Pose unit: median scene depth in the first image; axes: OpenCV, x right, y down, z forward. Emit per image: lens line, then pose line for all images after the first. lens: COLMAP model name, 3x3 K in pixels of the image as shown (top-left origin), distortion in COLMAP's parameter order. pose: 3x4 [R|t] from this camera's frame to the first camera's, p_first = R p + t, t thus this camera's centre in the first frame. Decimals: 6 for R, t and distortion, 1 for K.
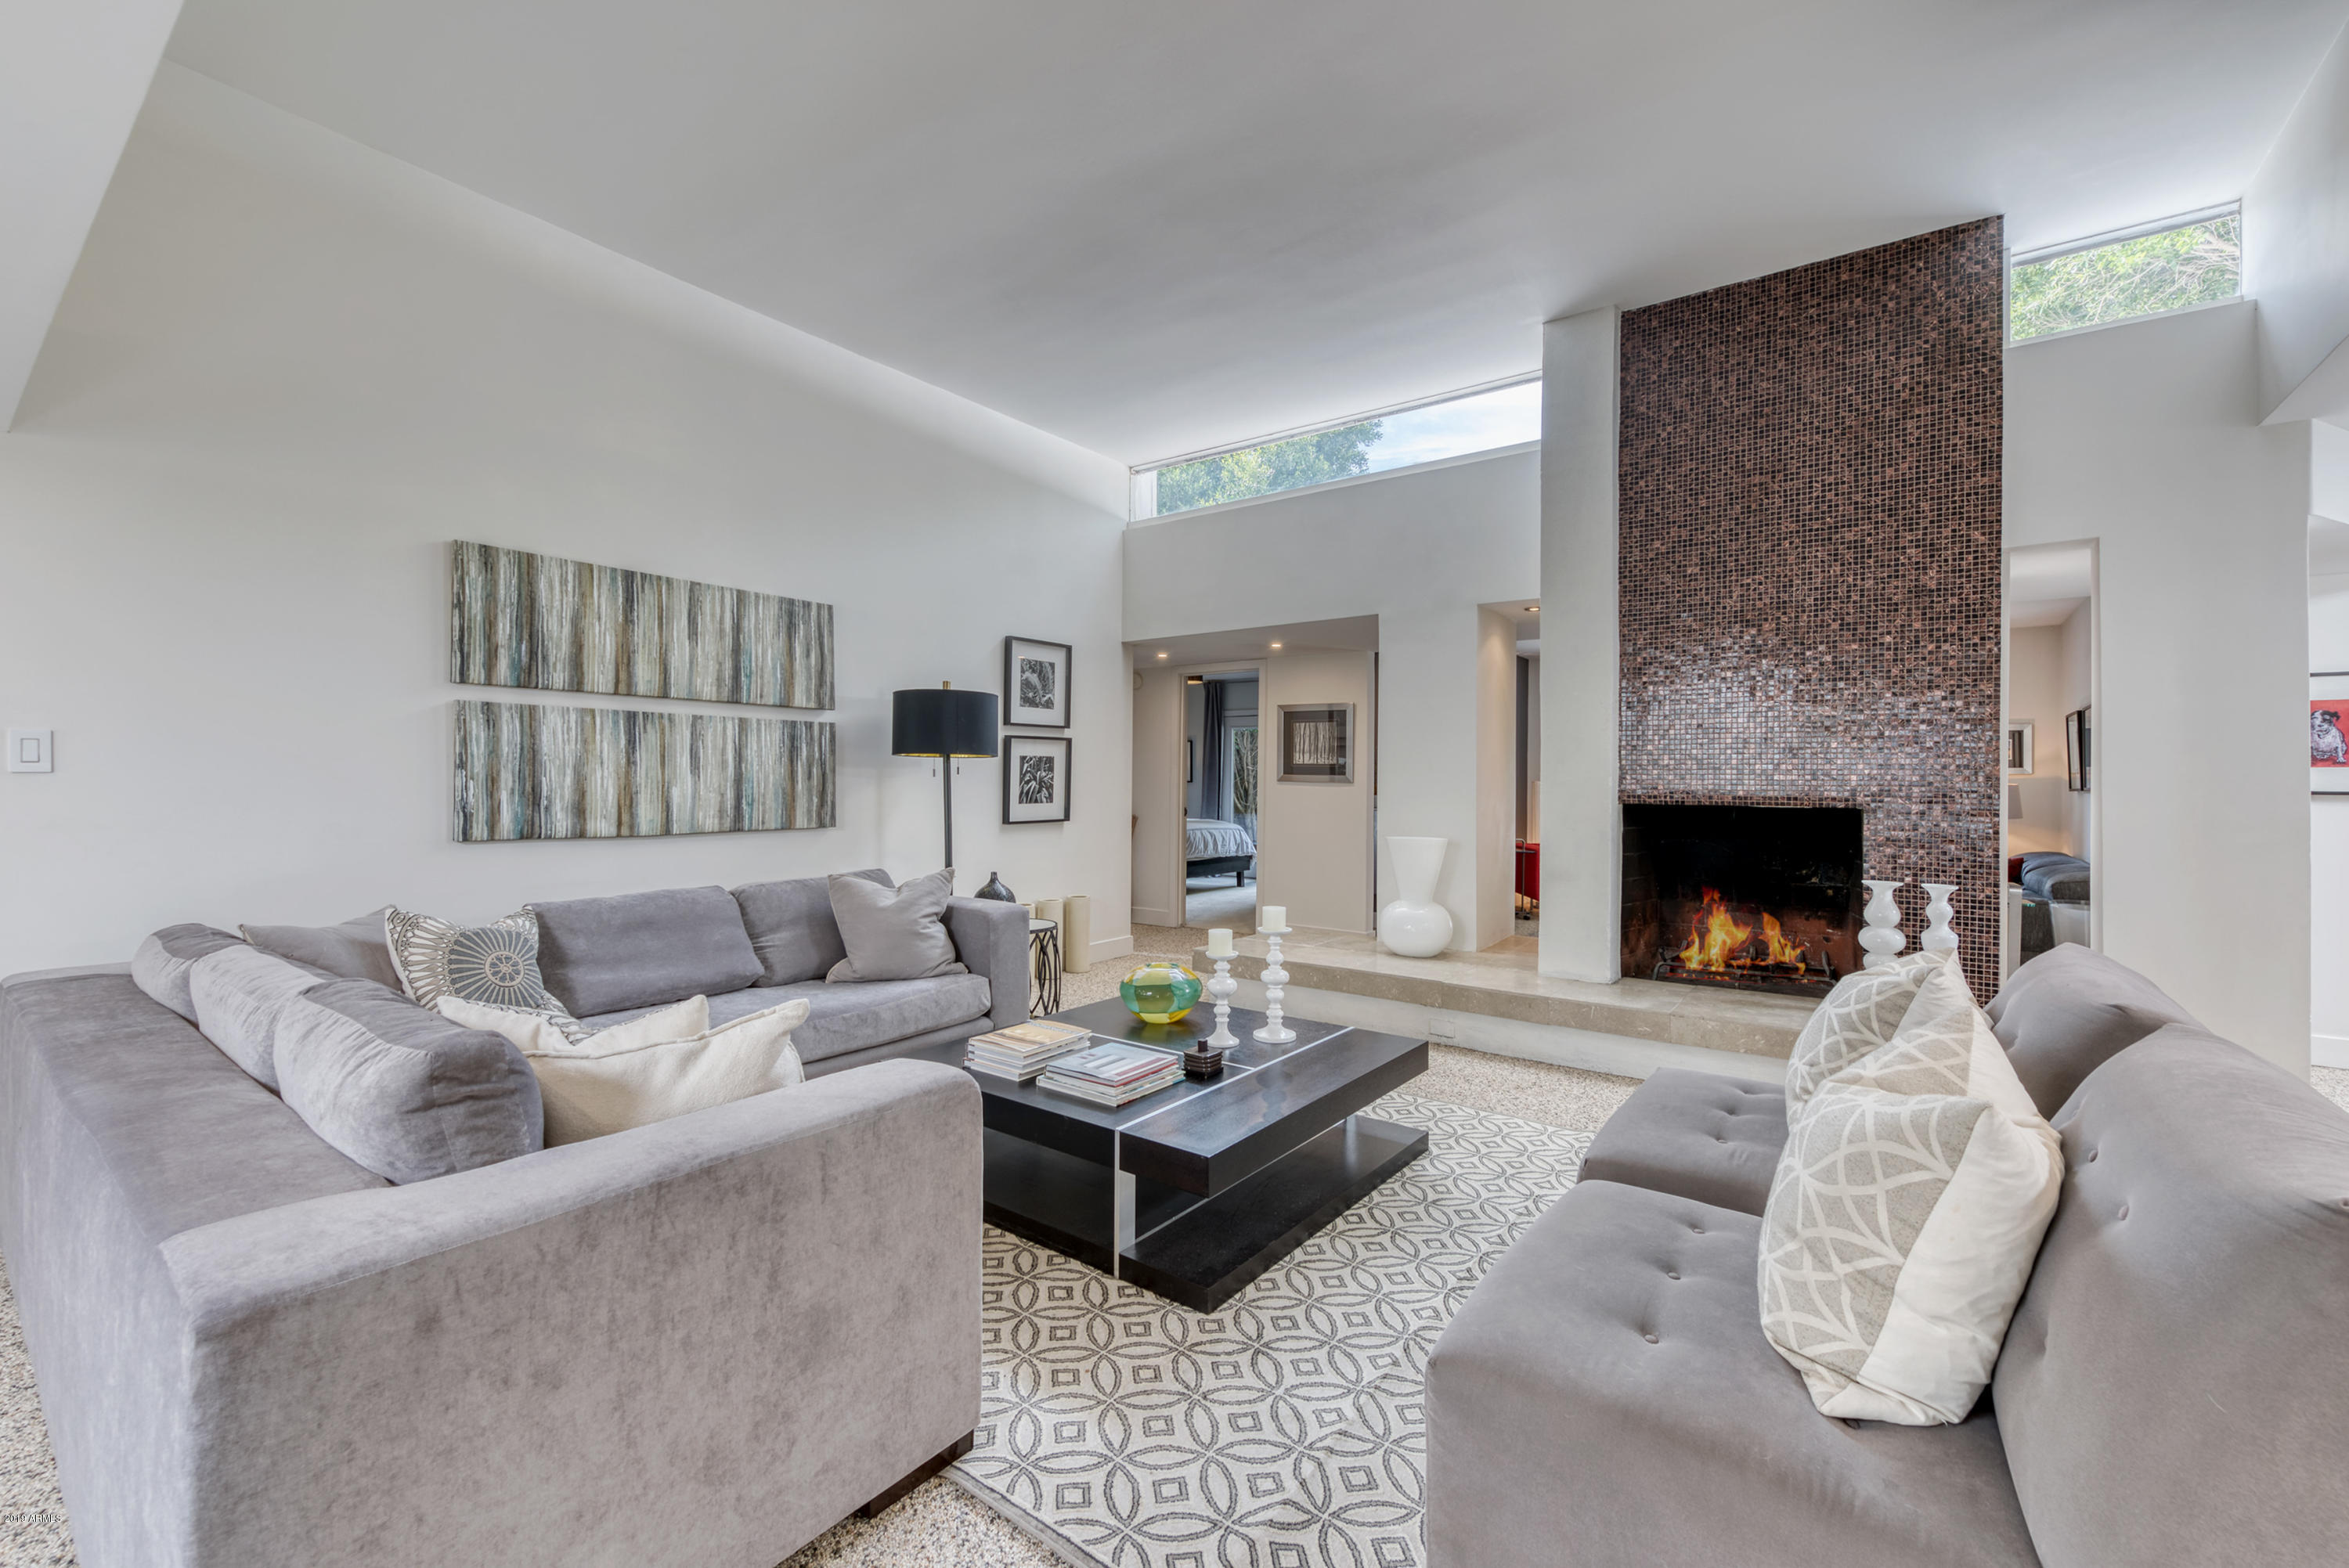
lens RADIAL K [[955.7, 0, 1189.0], [0, 955.7, 772.1], [0, 0, 1]] dist [-0.000006, -0.000132]
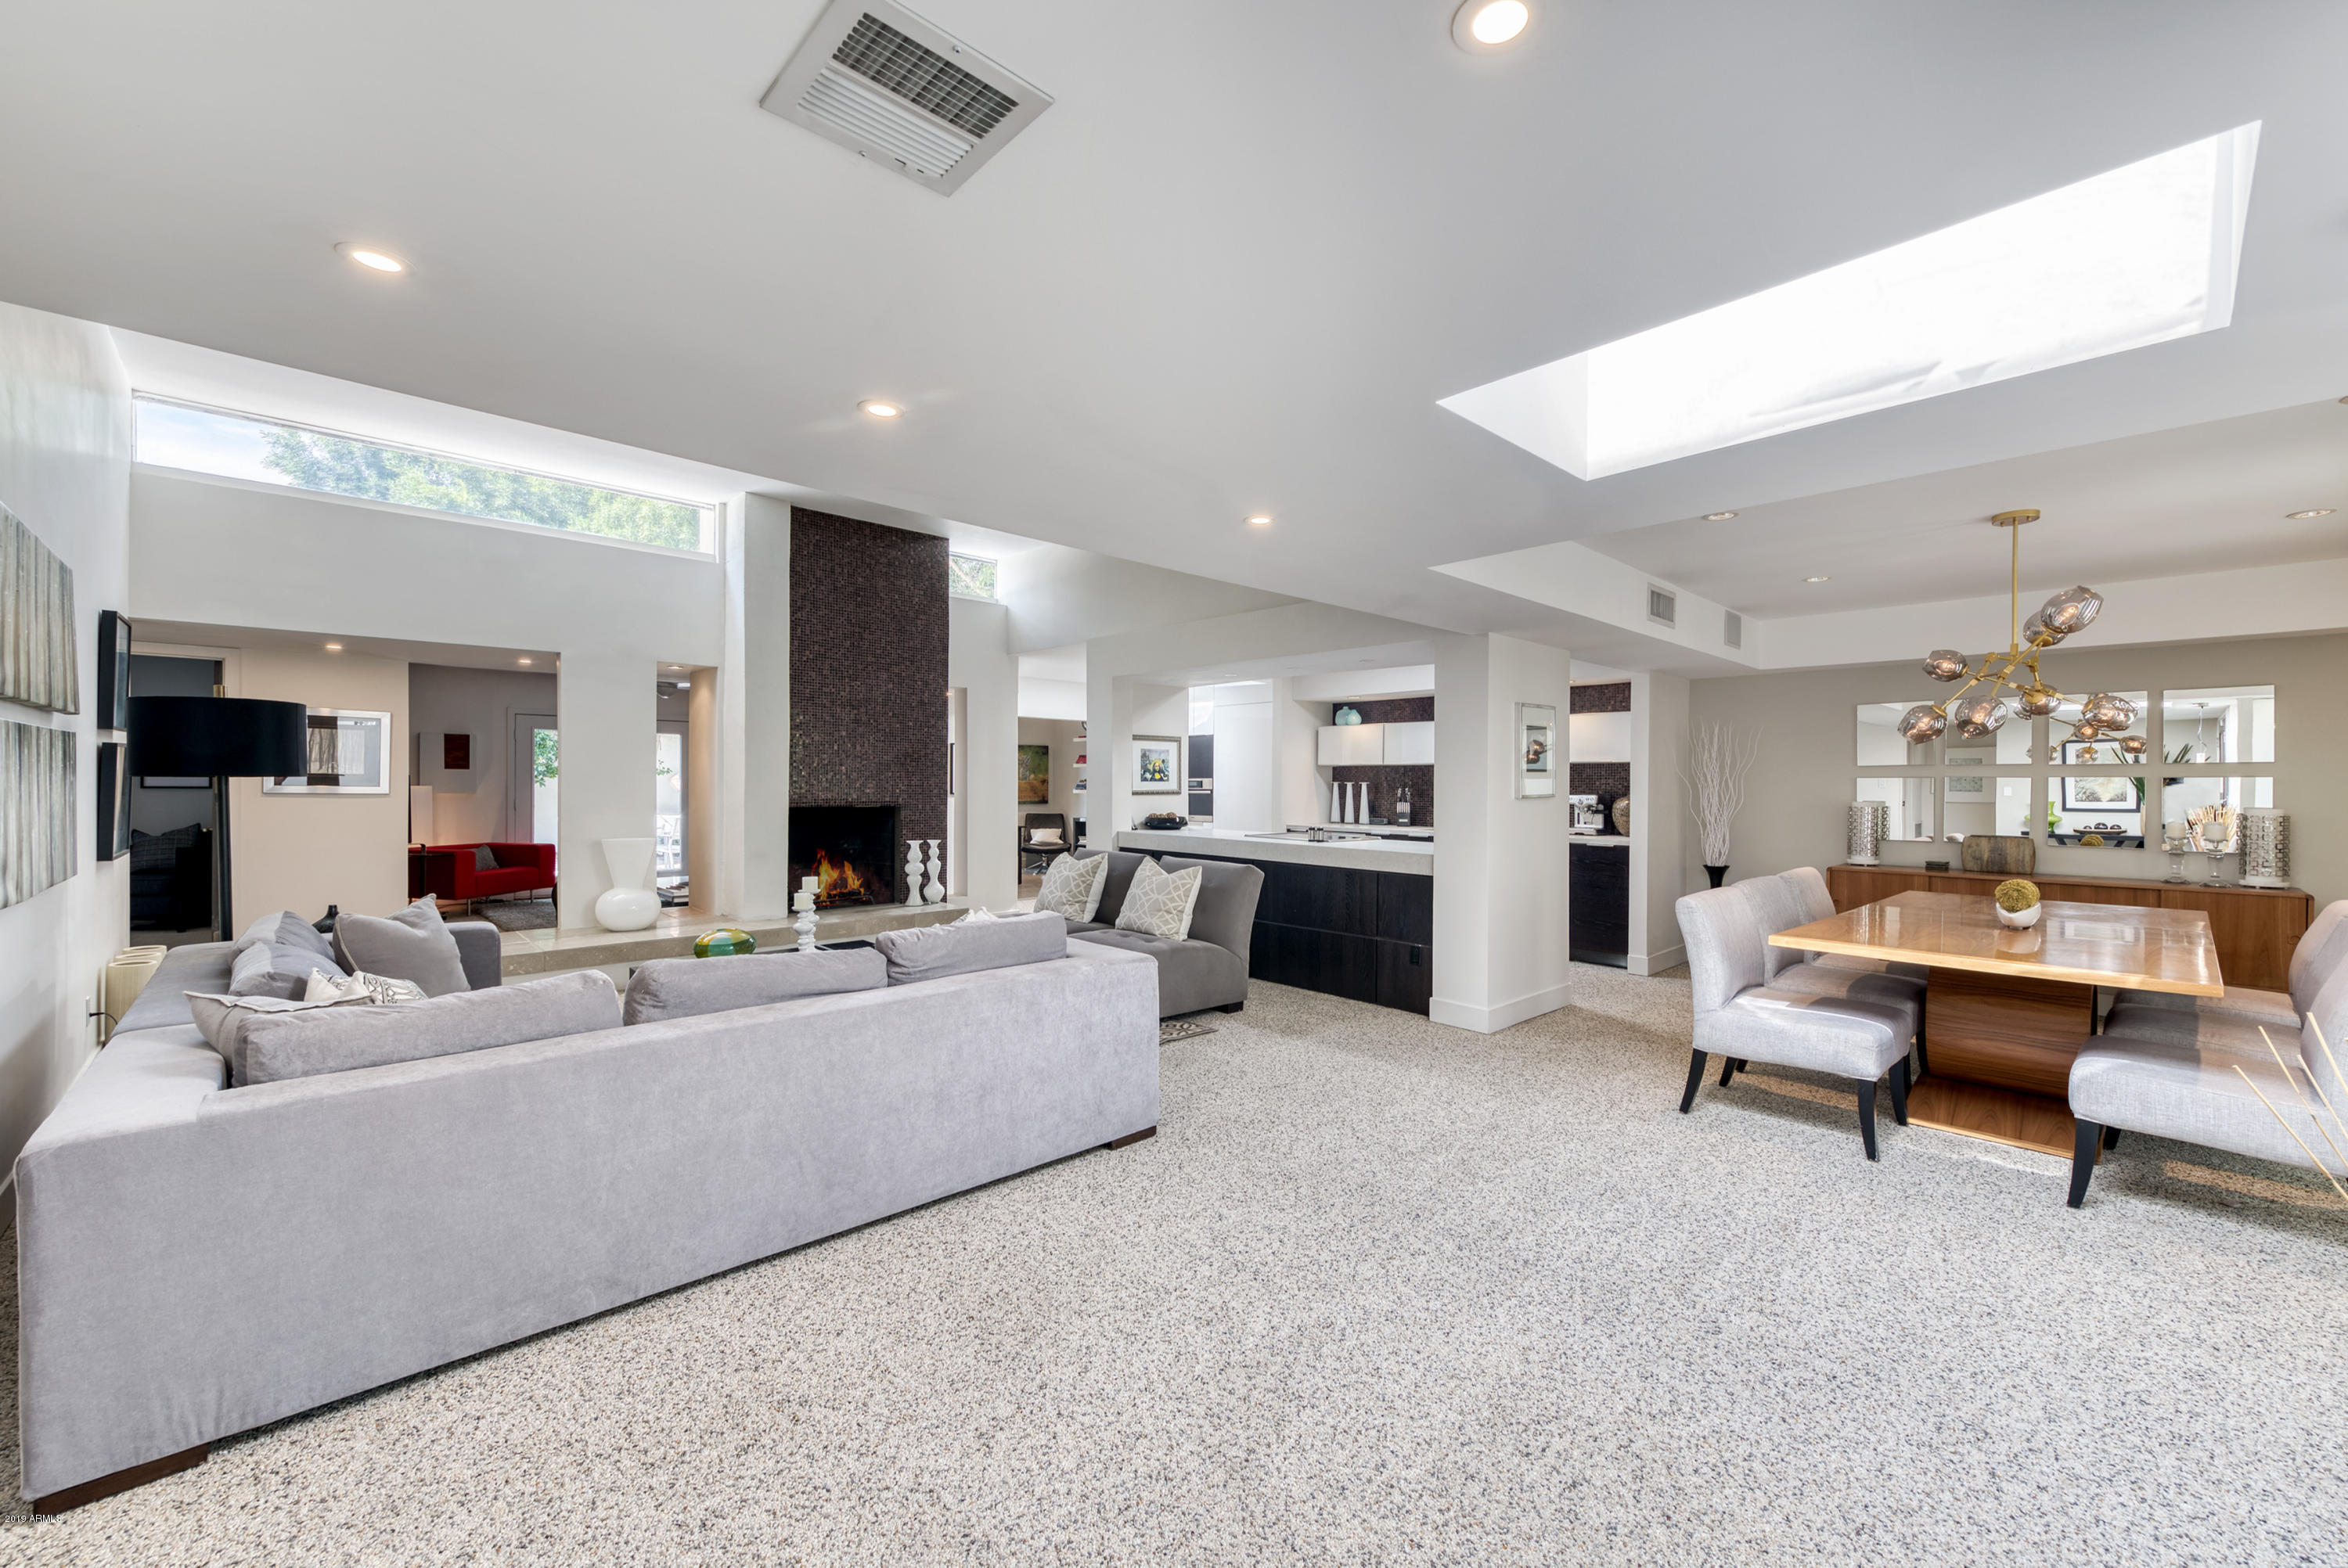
lens RADIAL K [[955.3, 0, 1188.5], [0, 955.3, 772.1], [0, 0, 1]] dist [-0.000006, -0.000132]
pose [[0.175116, 0.003054, 0.984543, -1.108421], [-0.015166, 0.999885, -0.000404, -0.039302], [-0.984431, -0.014861, 0.175142, 0.041120]]
